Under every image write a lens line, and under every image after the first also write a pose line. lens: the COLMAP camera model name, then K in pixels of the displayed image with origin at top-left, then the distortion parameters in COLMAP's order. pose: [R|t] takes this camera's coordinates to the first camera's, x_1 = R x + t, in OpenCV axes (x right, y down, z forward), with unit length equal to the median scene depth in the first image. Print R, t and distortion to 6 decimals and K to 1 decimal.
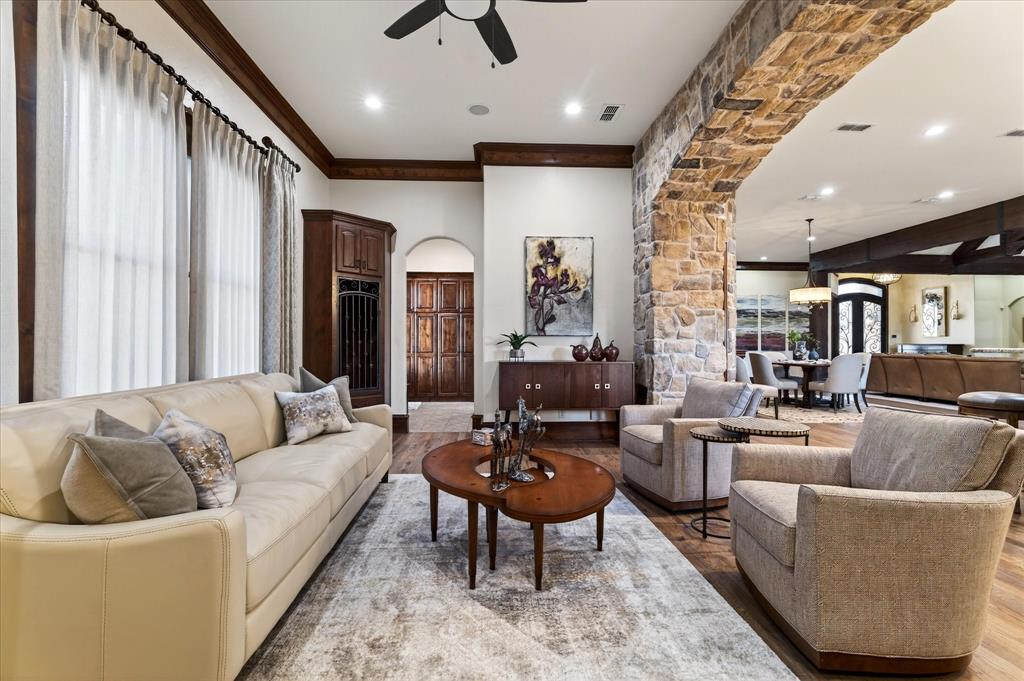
lens RADIAL K [[465.7, 0, 504.4], [0, 465.7, 341.0], [0, 0, 1]] dist [-0.004864, 0.000874]
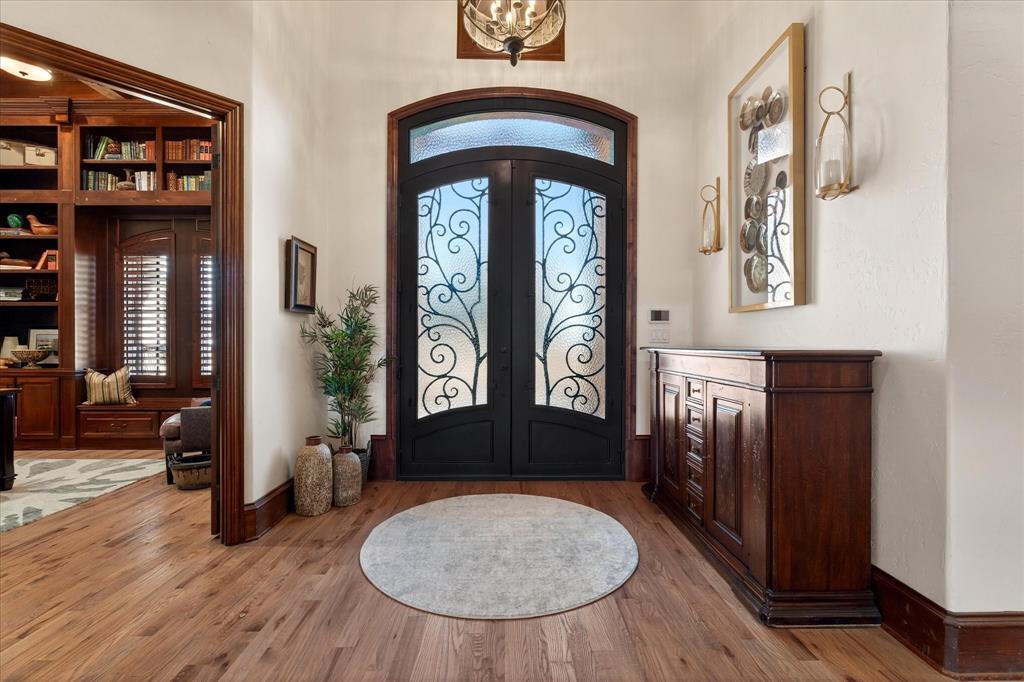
lens RADIAL K [[465.7, 0, 514.4], [0, 465.7, 340.5], [0, 0, 1]] dist [-0.004864, 0.000874]
pose [[0.999839, -0.006162, -0.016854, 0.884876], [0.006202, 0.999978, 0.002345, 0.002452], [0.016839, -0.002449, 0.999855, 0.860666]]
